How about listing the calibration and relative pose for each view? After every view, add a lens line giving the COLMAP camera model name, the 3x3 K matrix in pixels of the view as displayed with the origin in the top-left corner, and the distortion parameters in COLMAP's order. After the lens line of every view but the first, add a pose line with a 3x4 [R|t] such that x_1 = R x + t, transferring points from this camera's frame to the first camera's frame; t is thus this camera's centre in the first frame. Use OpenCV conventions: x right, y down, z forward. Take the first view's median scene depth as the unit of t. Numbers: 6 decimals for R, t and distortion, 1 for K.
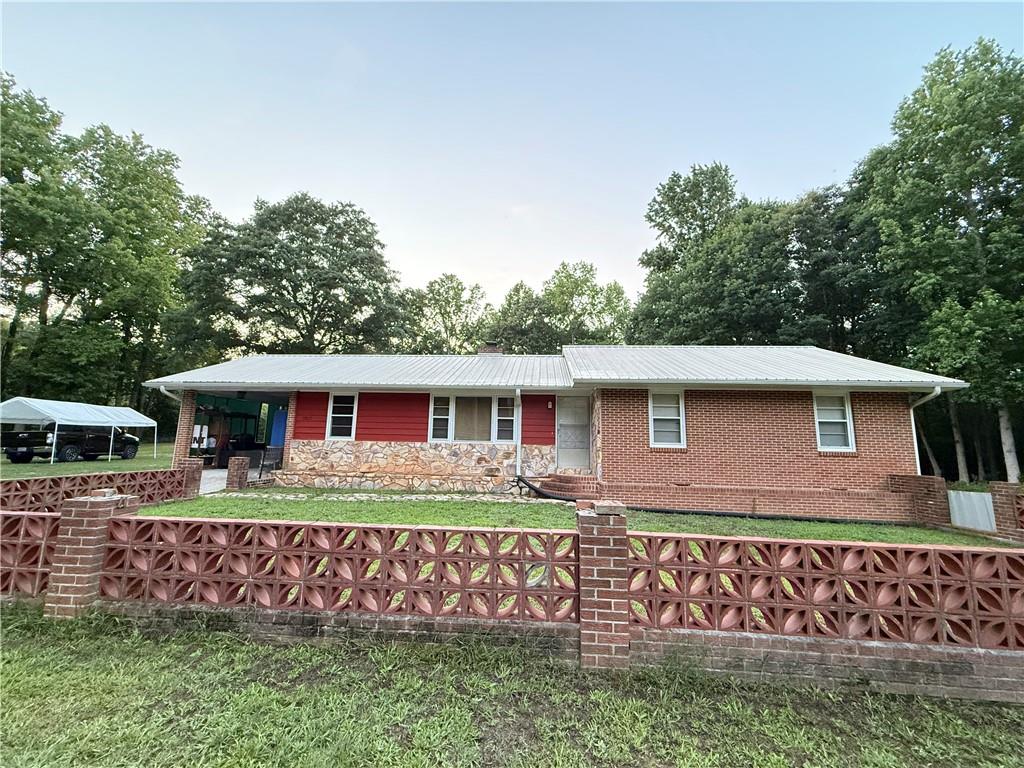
lens RADIAL K [[408.0, 0, 512.0], [0, 408.0, 384.0], [0, 0, 1]] dist [0.000436, 0.000038]
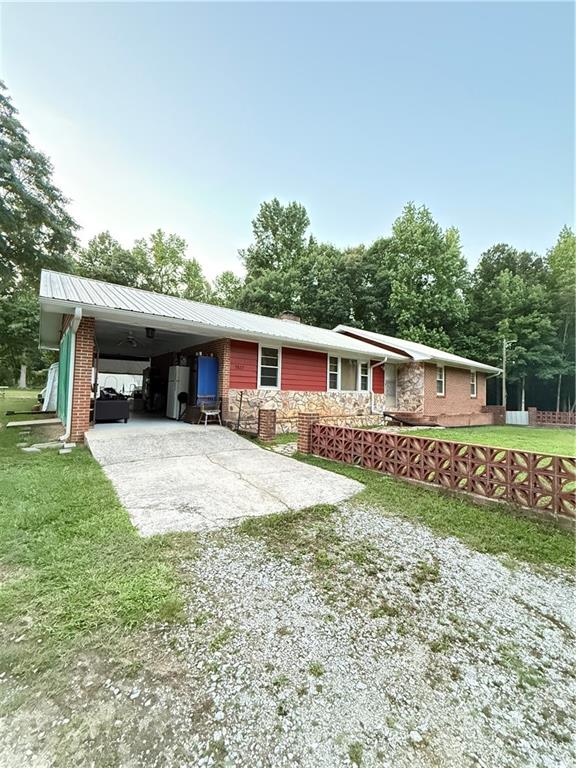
lens RADIAL K [[306.0, 0, 288.4], [0, 306.0, 381.7], [0, 0, 1]] dist [0.000436, 0.000038]
pose [[0.718588, 0.022750, 0.695064, -0.954909], [-0.113671, 0.989865, 0.085119, 0.043182], [-0.686084, -0.140174, 0.713891, 0.396705]]
